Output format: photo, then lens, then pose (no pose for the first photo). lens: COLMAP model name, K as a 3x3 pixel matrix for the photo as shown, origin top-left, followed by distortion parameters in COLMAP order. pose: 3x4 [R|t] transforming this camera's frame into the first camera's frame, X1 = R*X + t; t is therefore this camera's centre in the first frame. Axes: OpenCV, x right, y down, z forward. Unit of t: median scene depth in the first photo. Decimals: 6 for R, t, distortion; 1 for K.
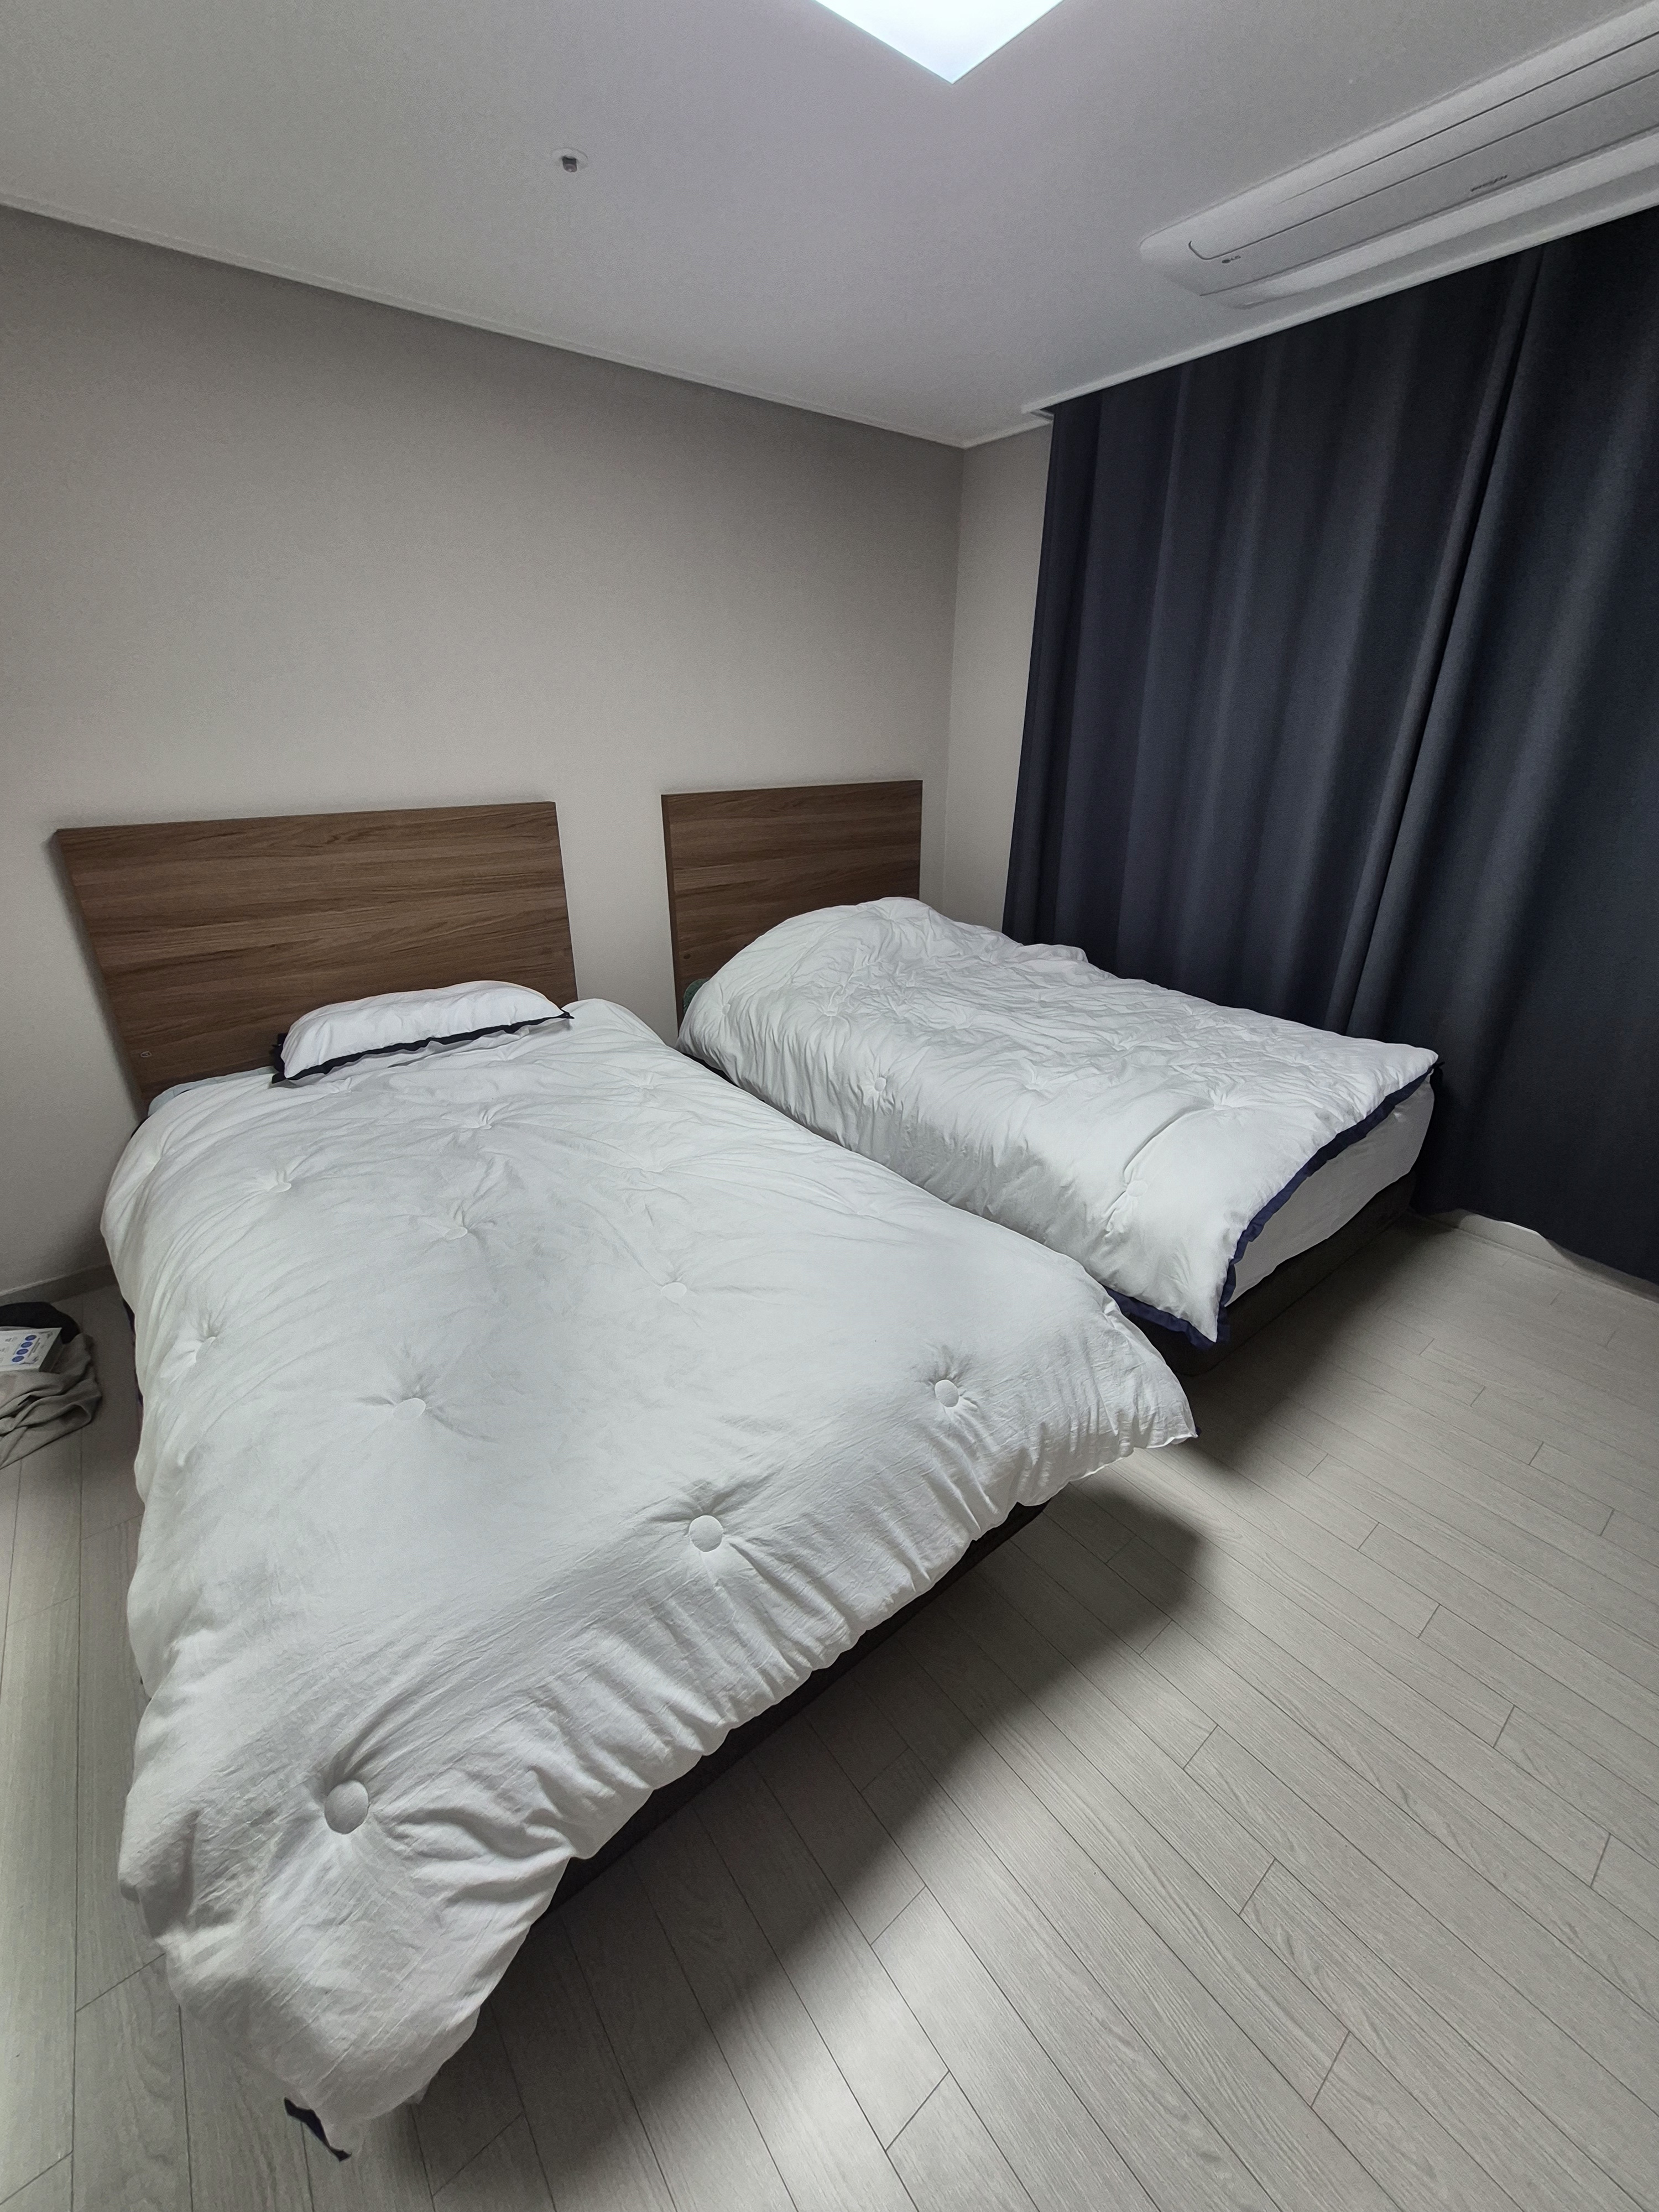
lens RADIAL K [[858.5, 0, 838.7], [0, 858.5, 1089.6], [0, 0, 1]] dist [-0.002248, -0.000341]
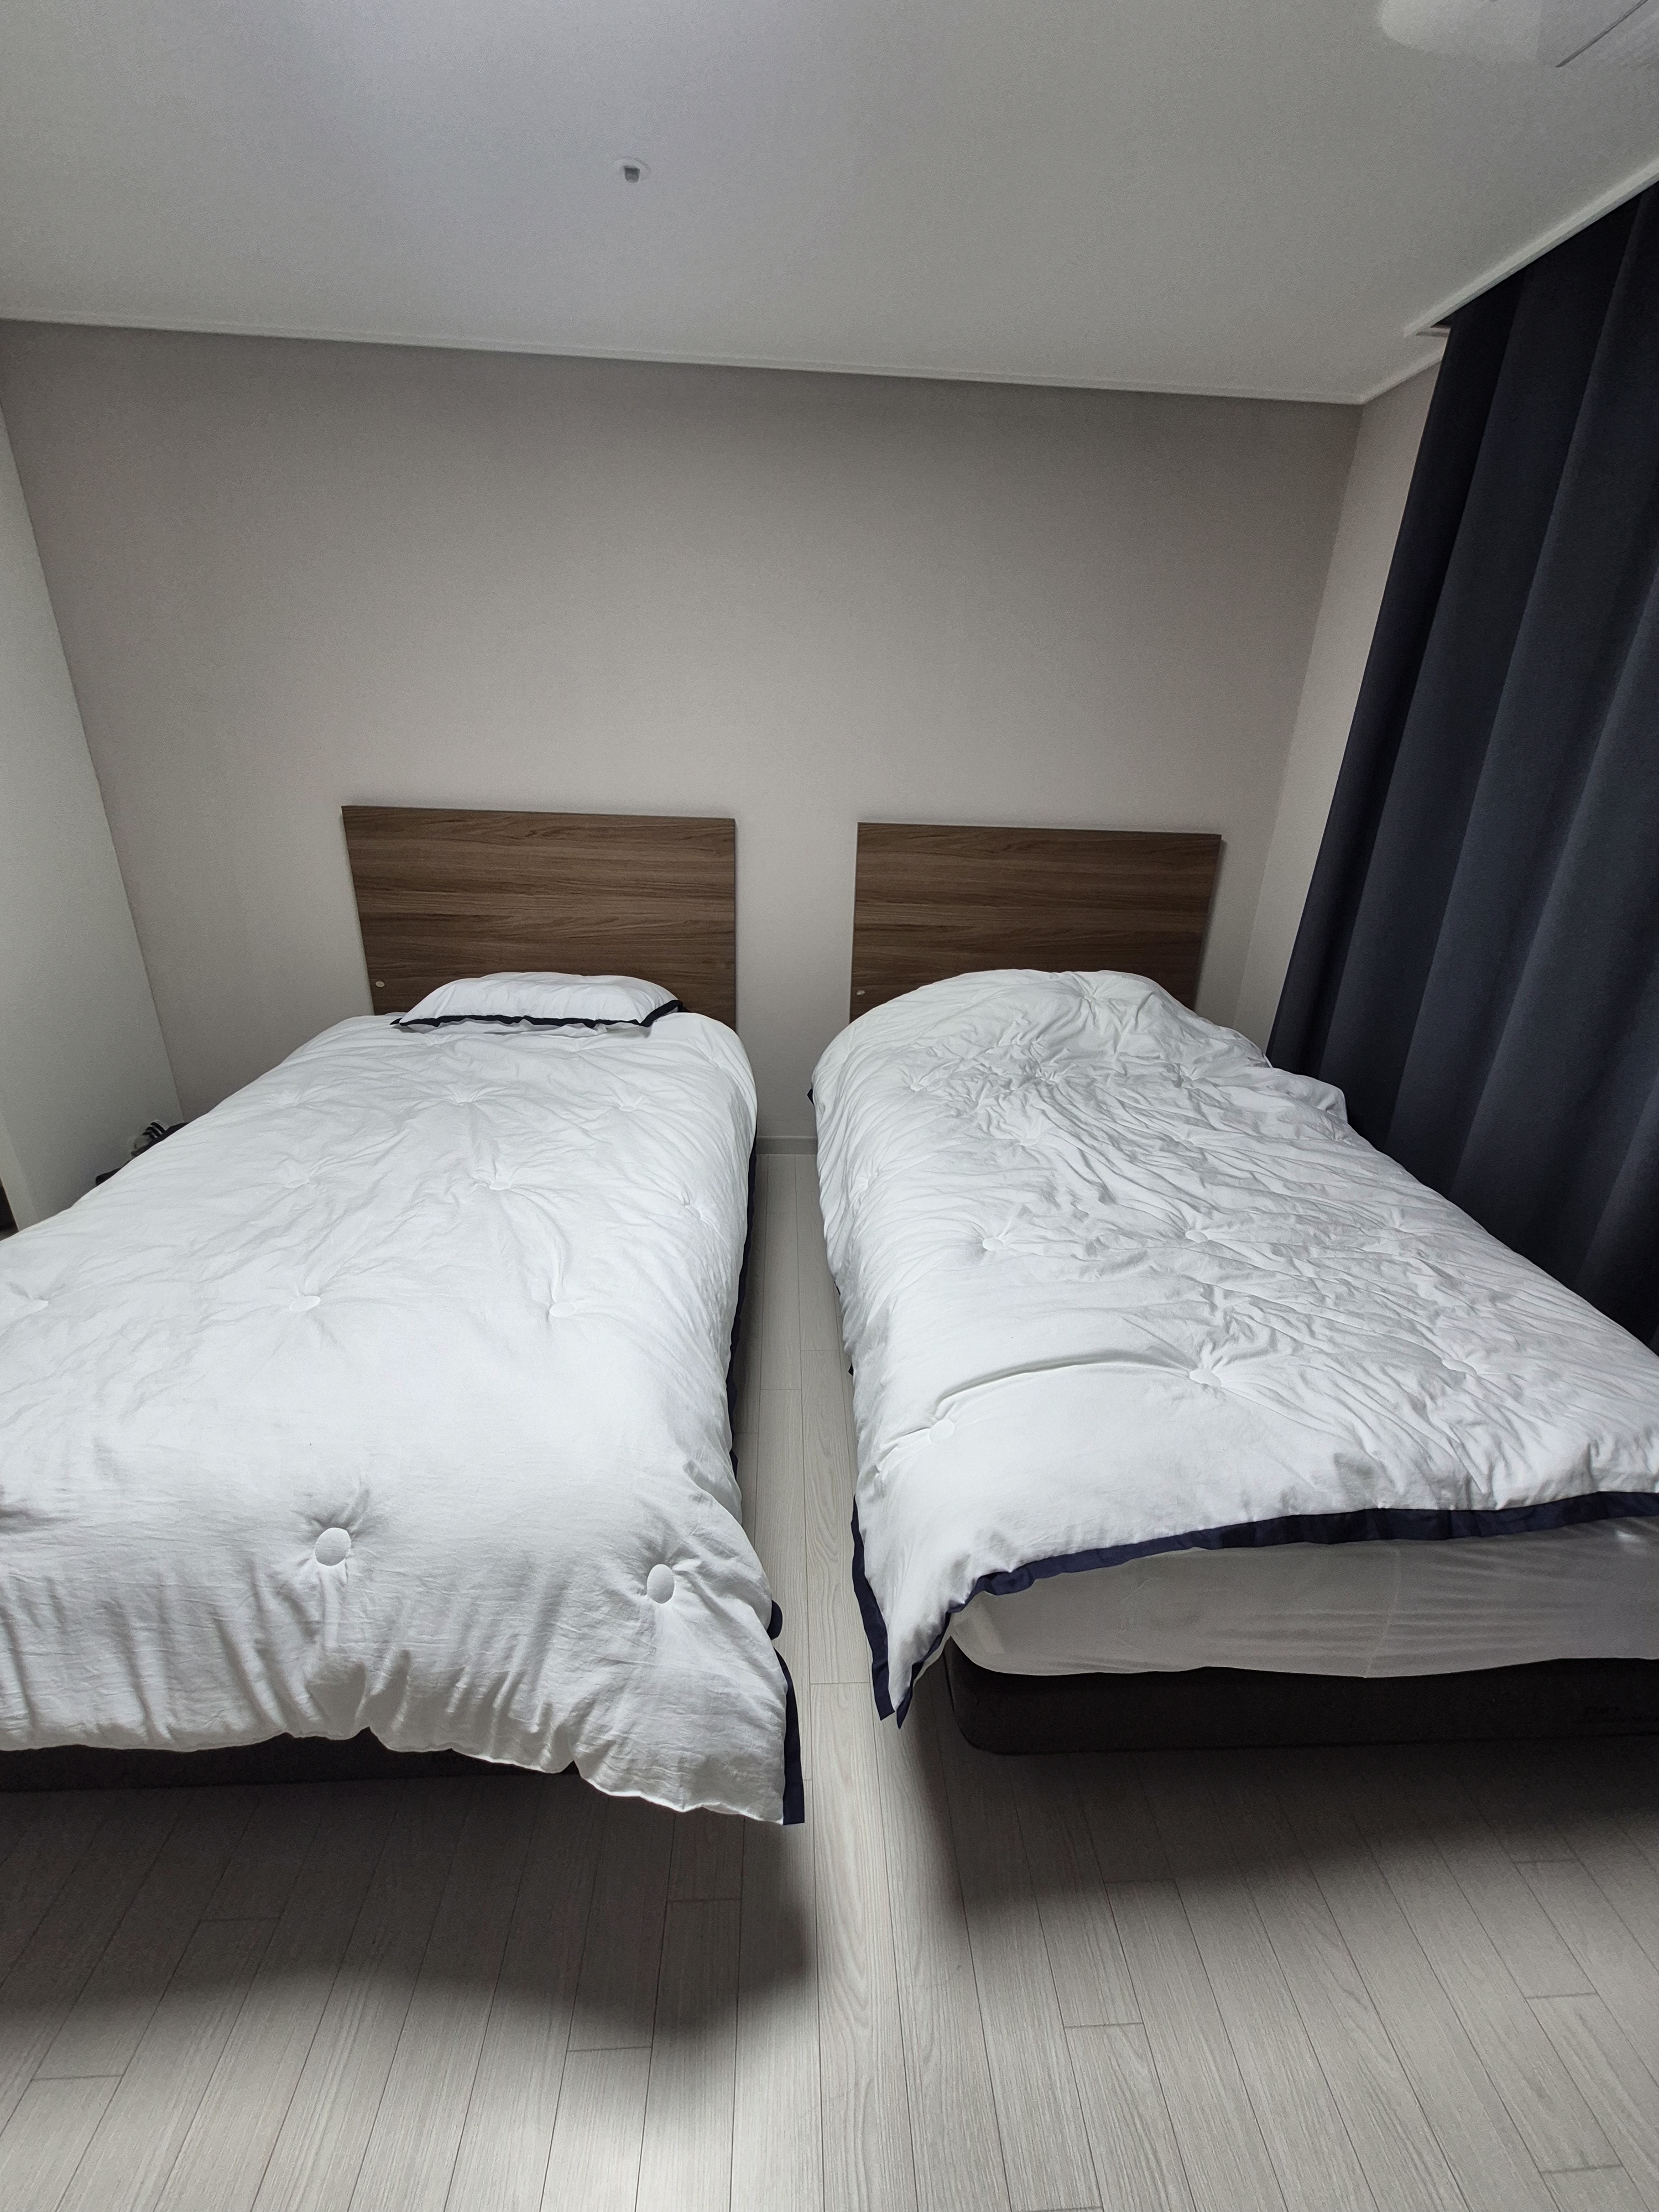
lens RADIAL K [[858.5, 0, 838.7], [0, 858.5, 1089.6], [0, 0, 1]] dist [-0.002248, -0.000341]
pose [[0.812084, 0.246223, -0.529050, 0.440867], [-0.264339, 0.963486, 0.042655, -0.117845], [0.520235, 0.105209, 0.847518, 0.271380]]
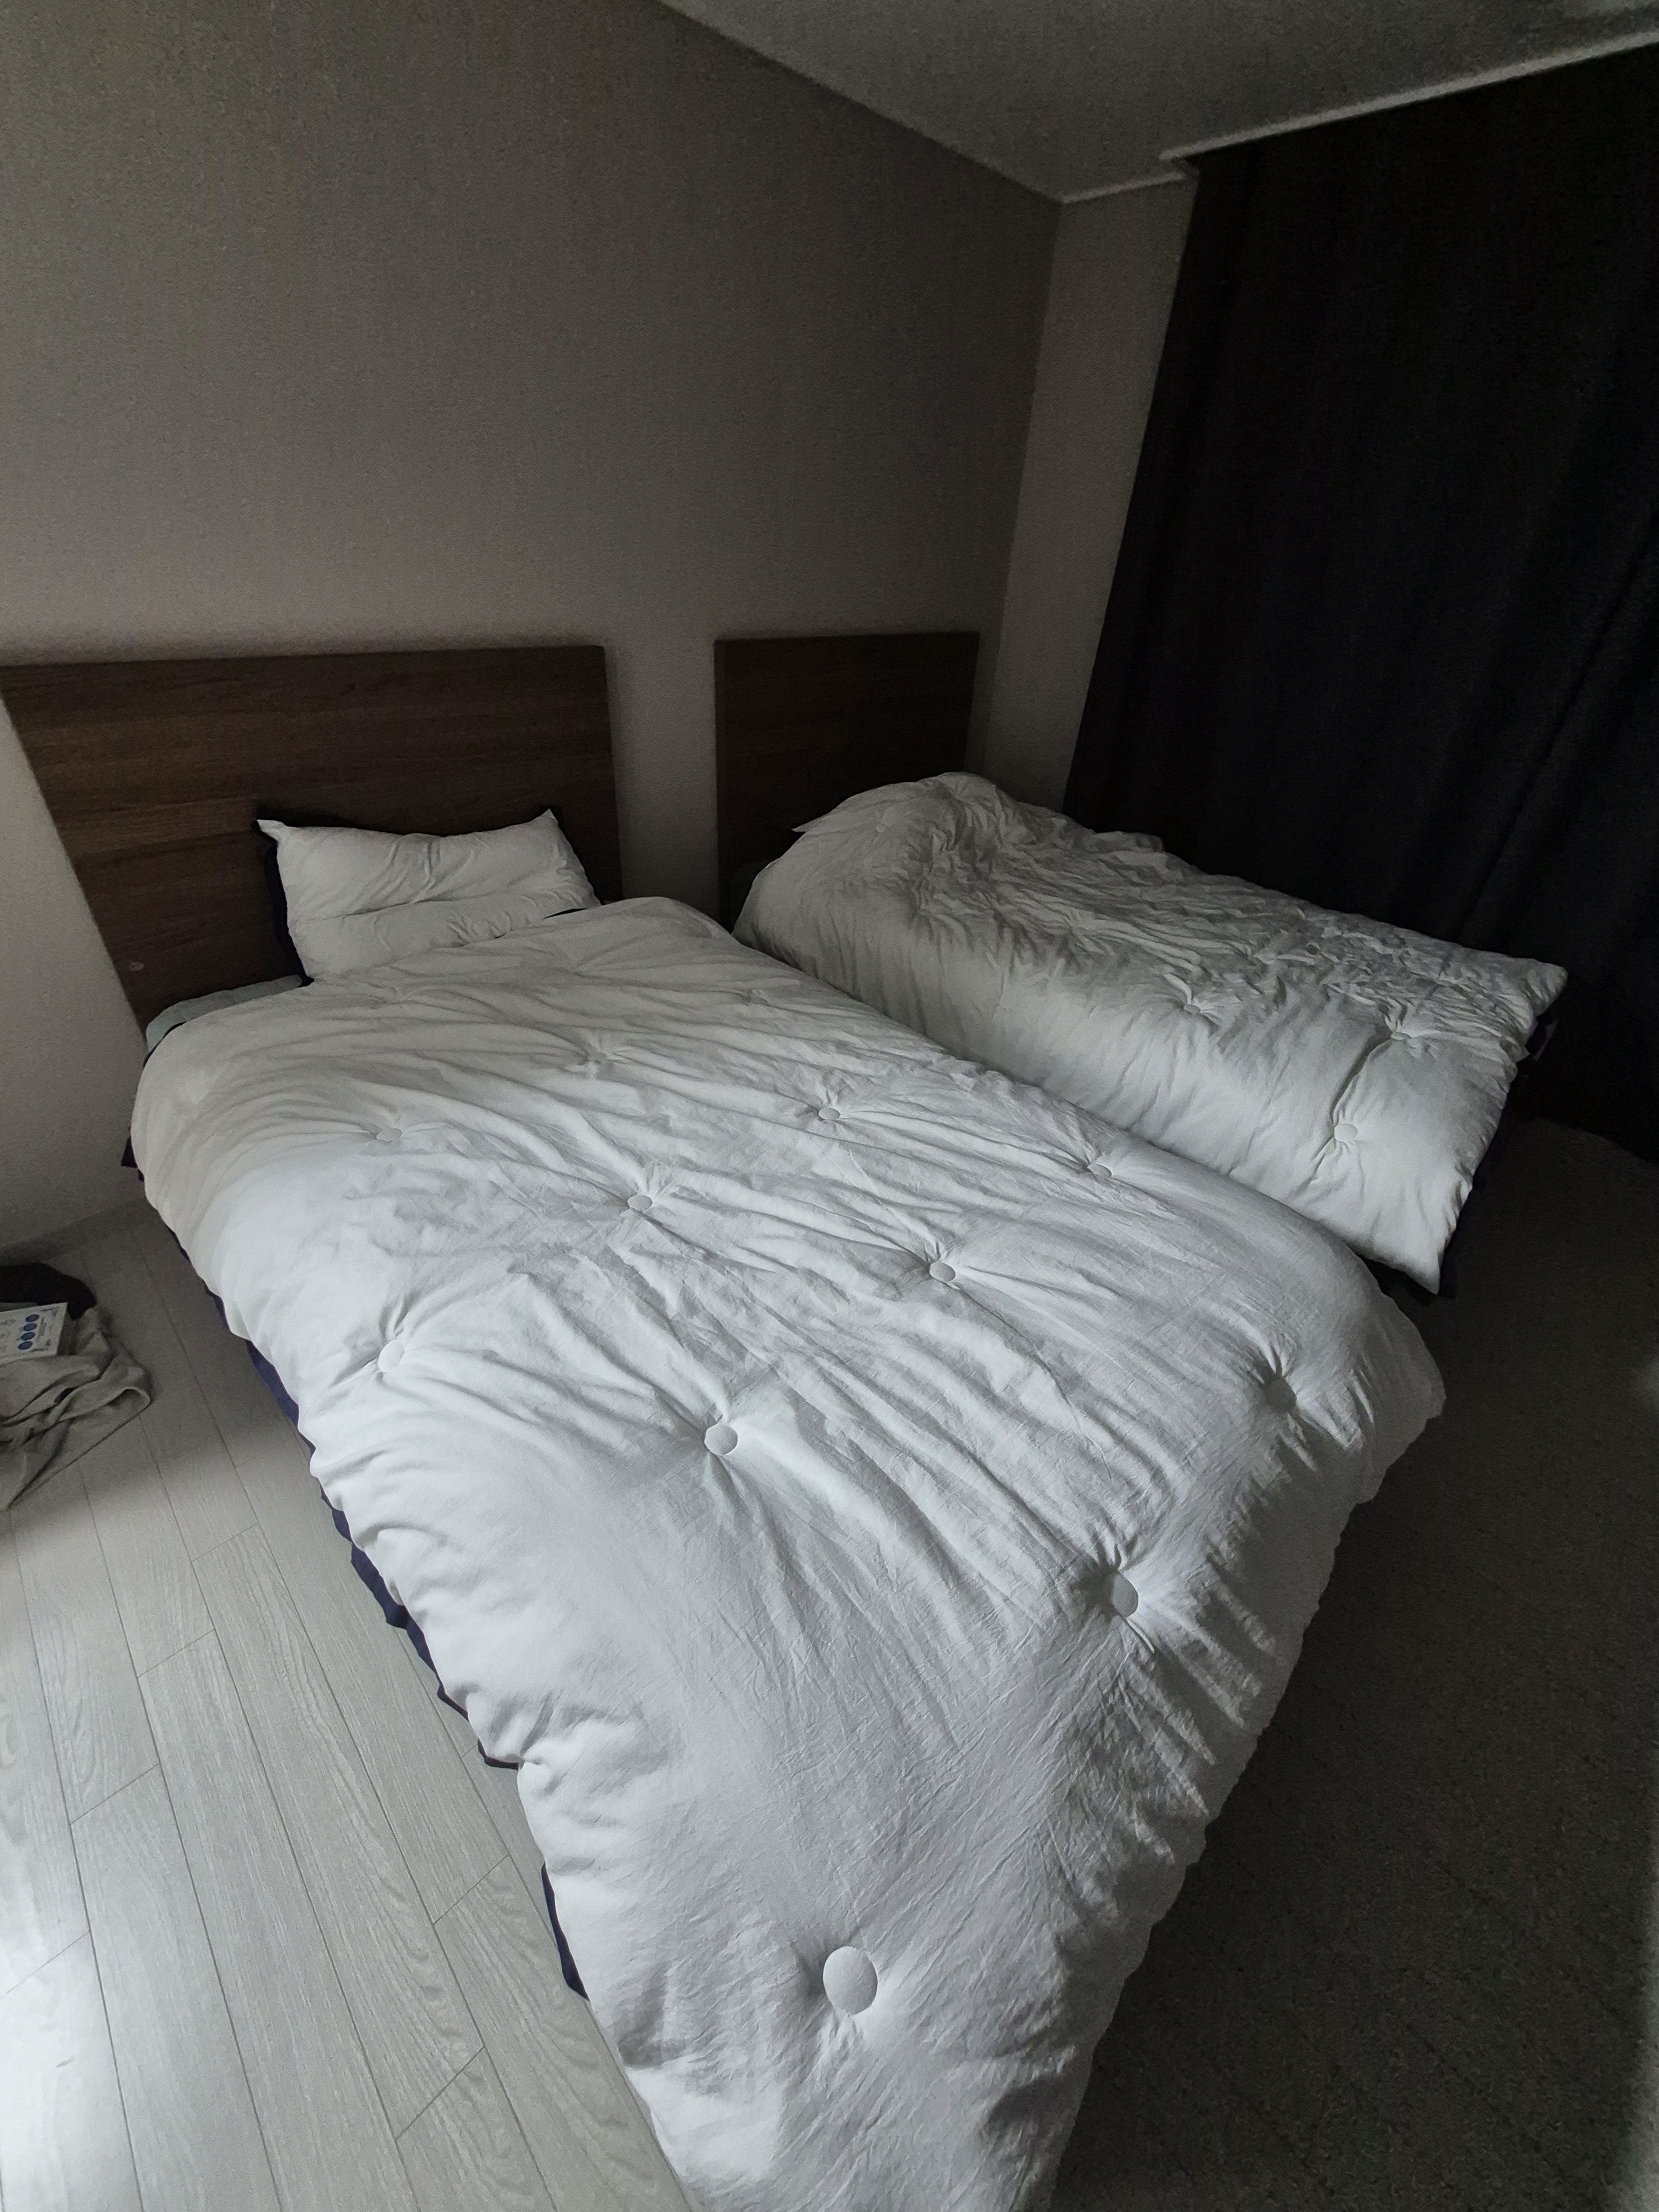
lens RADIAL K [[858.5, 0, 838.7], [0, 858.5, 1089.6], [0, 0, 1]] dist [-0.002248, -0.000341]
pose [[0.992621, -0.012467, 0.120615, -0.242734], [-0.007352, 0.986682, 0.162494, -0.059243], [-0.121035, -0.162182, 0.979310, 0.118500]]
